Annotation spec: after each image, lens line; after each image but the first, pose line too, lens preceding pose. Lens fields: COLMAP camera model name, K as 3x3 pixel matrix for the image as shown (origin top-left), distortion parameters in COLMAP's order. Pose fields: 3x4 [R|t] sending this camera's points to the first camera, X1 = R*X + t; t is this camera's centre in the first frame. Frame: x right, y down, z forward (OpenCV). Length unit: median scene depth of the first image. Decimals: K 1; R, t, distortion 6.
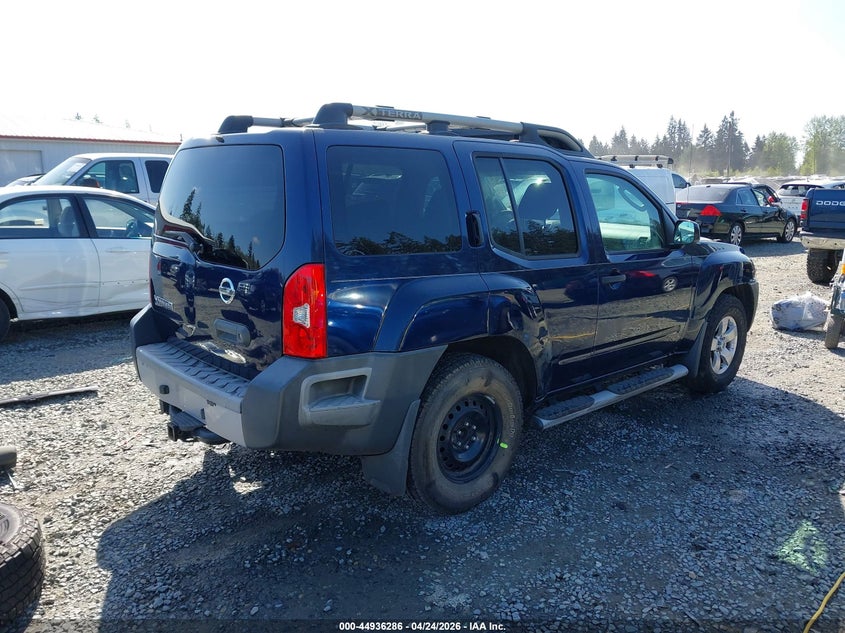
lens RADIAL K [[574.5, 0, 422.5], [0, 574.5, 316.5], [0, 0, 1]] dist [0.006220, -0.000213]
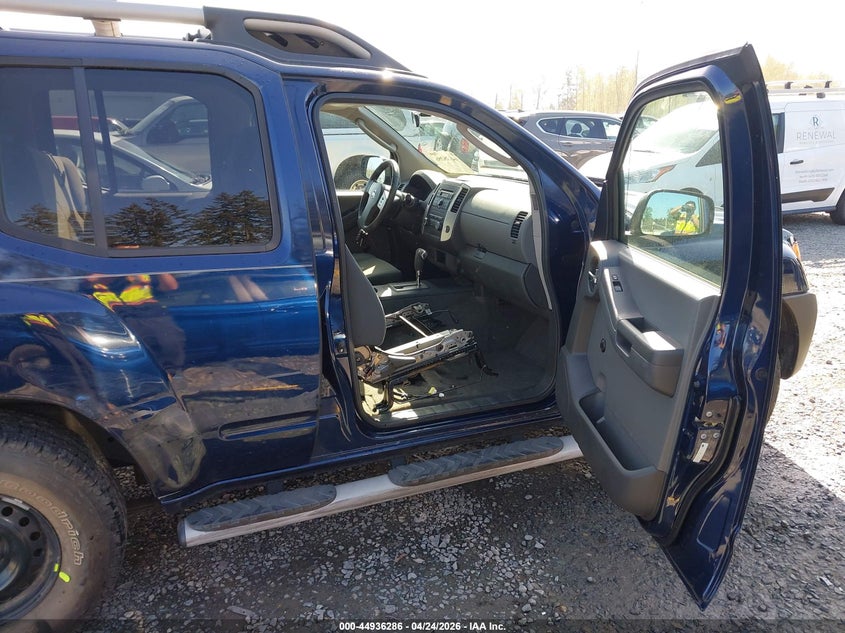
lens RADIAL K [[574.5, 0, 422.5], [0, 574.5, 316.5], [0, 0, 1]] dist [0.006220, -0.000213]
pose [[0.950444, 0.071116, -0.302654, 0.640932], [-0.048049, 0.995391, 0.082998, -0.102843], [0.307161, -0.064343, 0.949480, 0.573072]]
